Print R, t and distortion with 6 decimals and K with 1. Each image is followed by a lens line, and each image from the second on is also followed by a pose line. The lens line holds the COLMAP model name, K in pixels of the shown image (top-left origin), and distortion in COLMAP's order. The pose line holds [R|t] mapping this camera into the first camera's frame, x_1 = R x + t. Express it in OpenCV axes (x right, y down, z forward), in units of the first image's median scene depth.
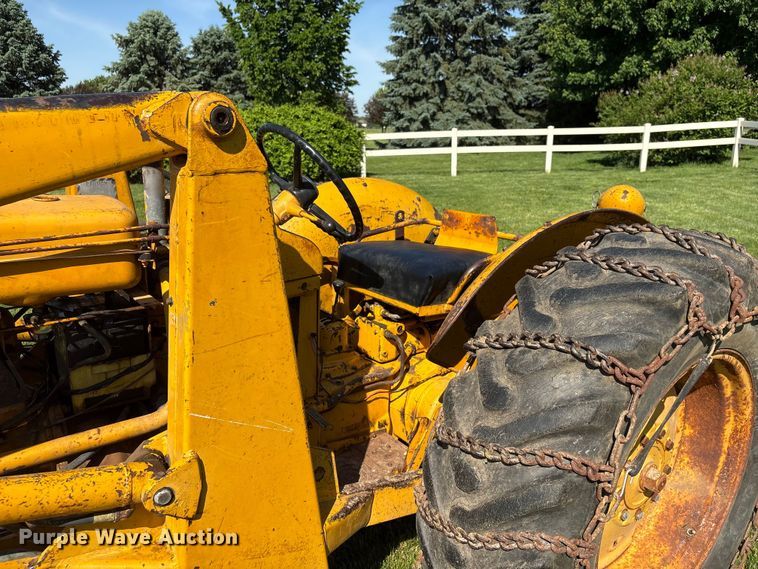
lens RADIAL K [[568.1, 0, 379.0], [0, 568.1, 284.5], [0, 0, 1]] dist [0.061163, -0.072411]
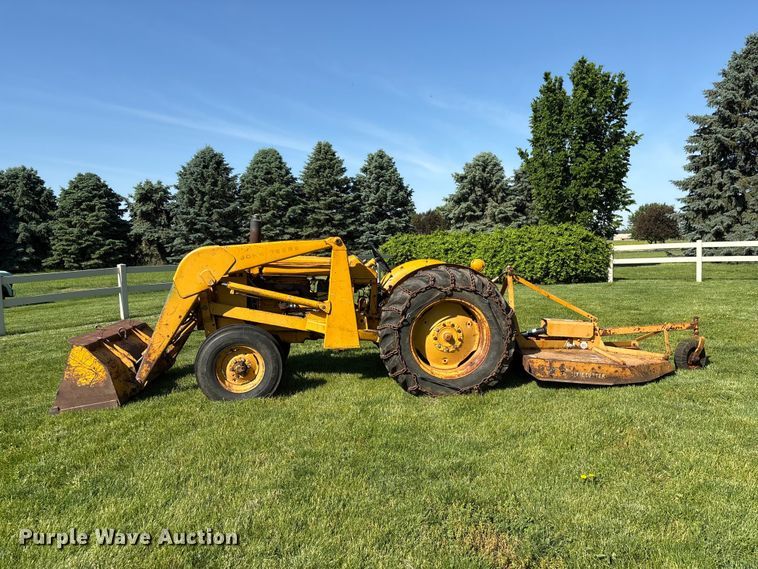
lens RADIAL K [[568.1, 0, 379.0], [0, 568.1, 284.5], [0, 0, 1]] dist [0.061163, -0.072411]
pose [[0.846553, 0.029163, -0.531505, 0.114723], [-0.131042, 0.979187, -0.154990, 0.035914], [0.515922, 0.200856, 0.832755, -0.128267]]
